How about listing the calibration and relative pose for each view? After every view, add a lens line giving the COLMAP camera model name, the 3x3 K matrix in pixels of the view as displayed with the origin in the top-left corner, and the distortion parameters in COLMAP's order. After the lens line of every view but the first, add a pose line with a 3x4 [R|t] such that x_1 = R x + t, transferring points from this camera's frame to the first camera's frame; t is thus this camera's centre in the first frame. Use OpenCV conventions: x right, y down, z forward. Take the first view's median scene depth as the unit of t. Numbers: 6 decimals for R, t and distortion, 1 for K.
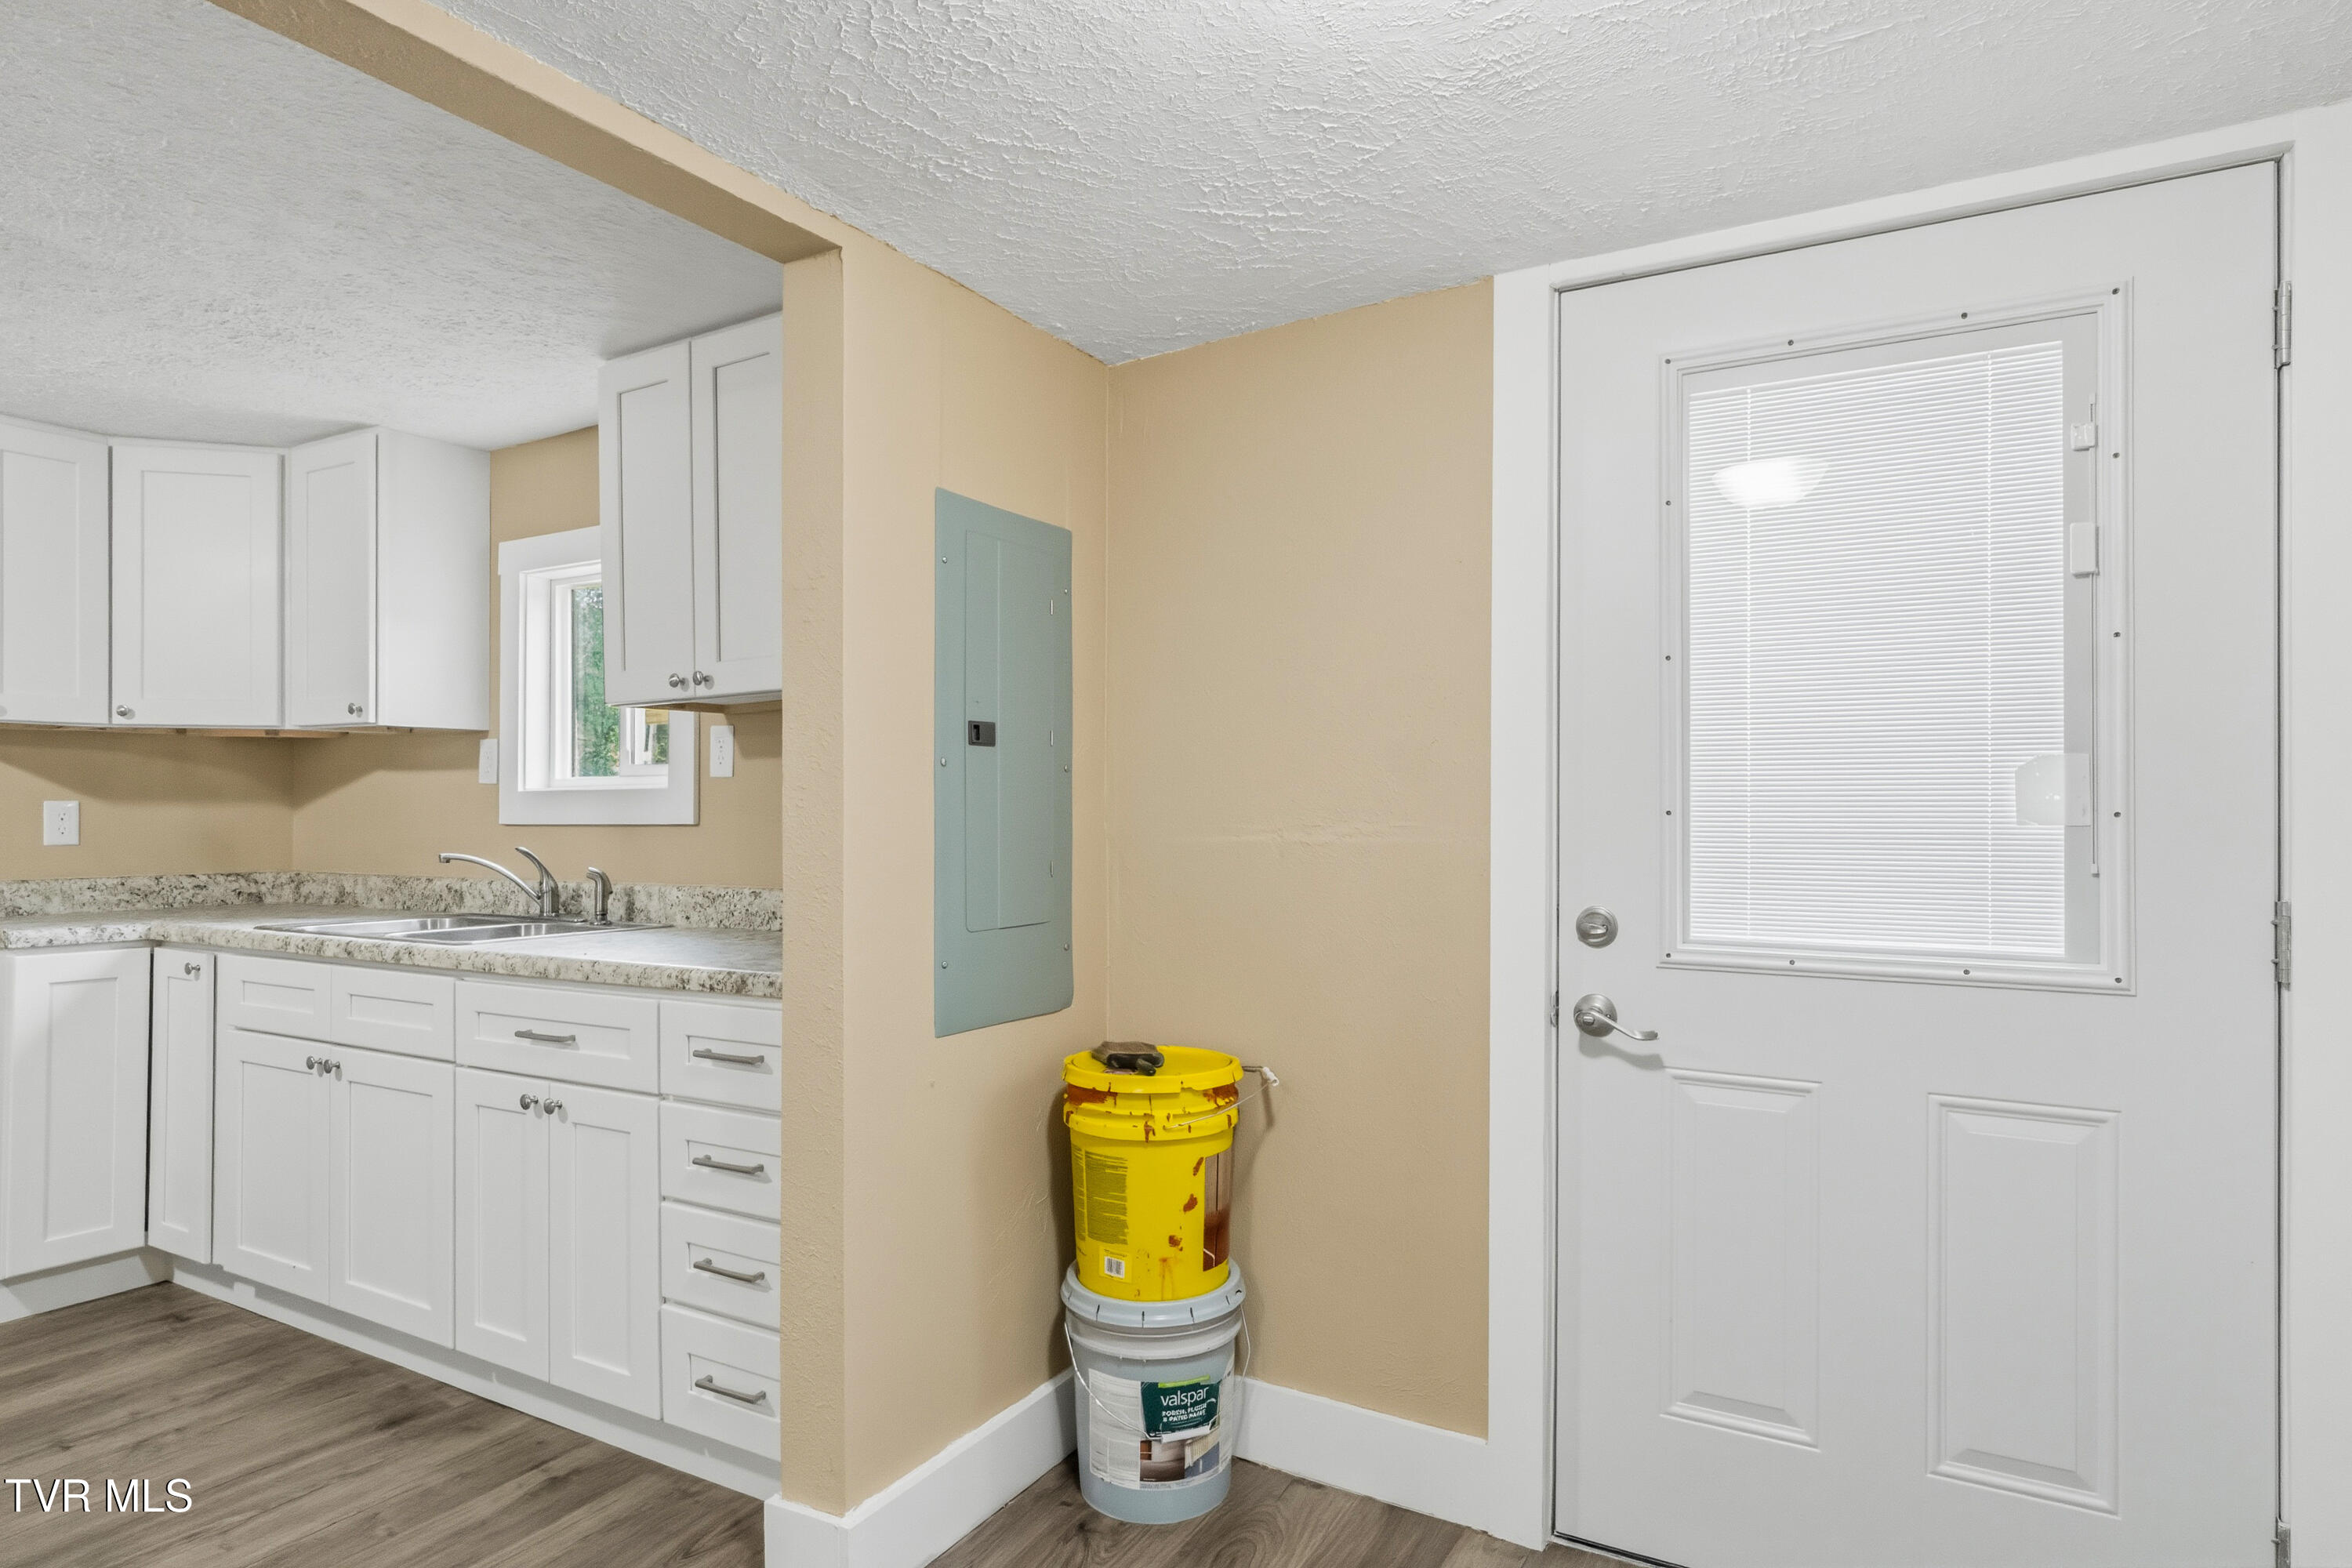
lens RADIAL K [[1313.2, 0, 1164.3], [0, 1313.2, 797.3], [0, 0, 1]] dist [-0.003271, -0.000829]
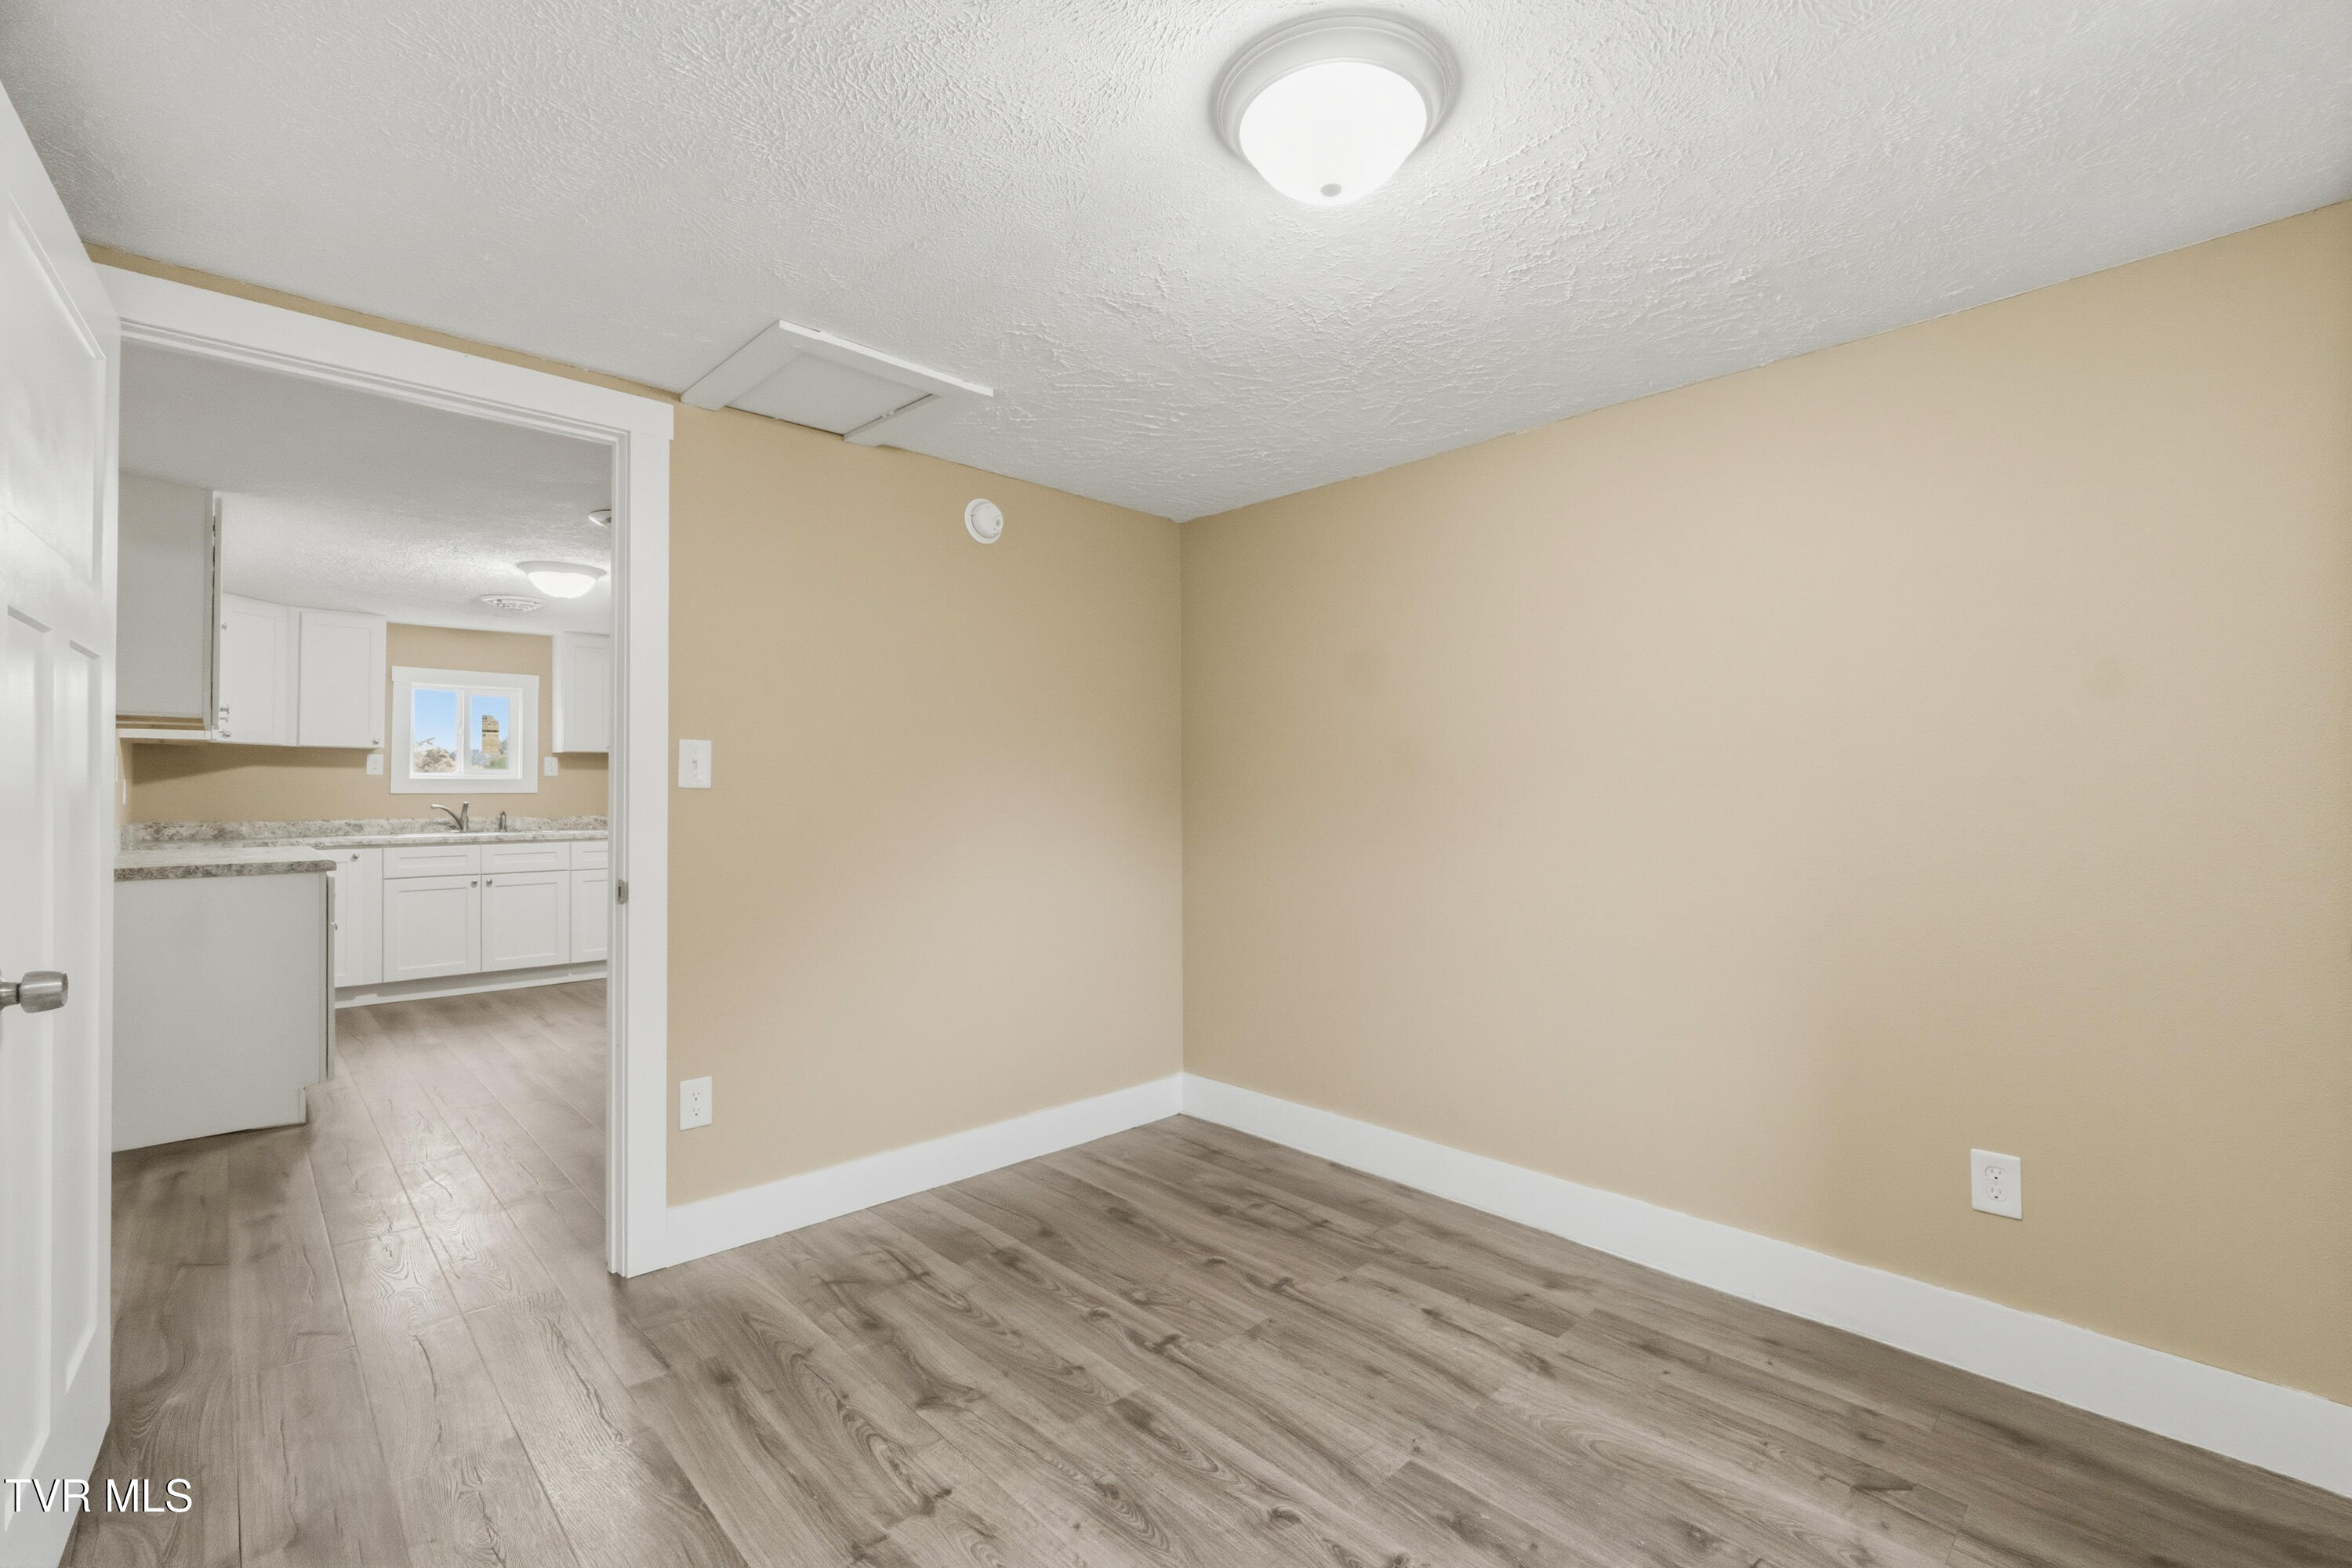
lens RADIAL K [[1018.2, 0, 1157.7], [0, 1018.2, 773.4], [0, 0, 1]] dist [-0.000742, 0.000479]
pose [[0.287058, 0.020964, 0.957684, -1.972064], [-0.010219, 0.999771, -0.018822, 0.006393], [-0.957859, -0.004384, 0.287206, -0.805135]]
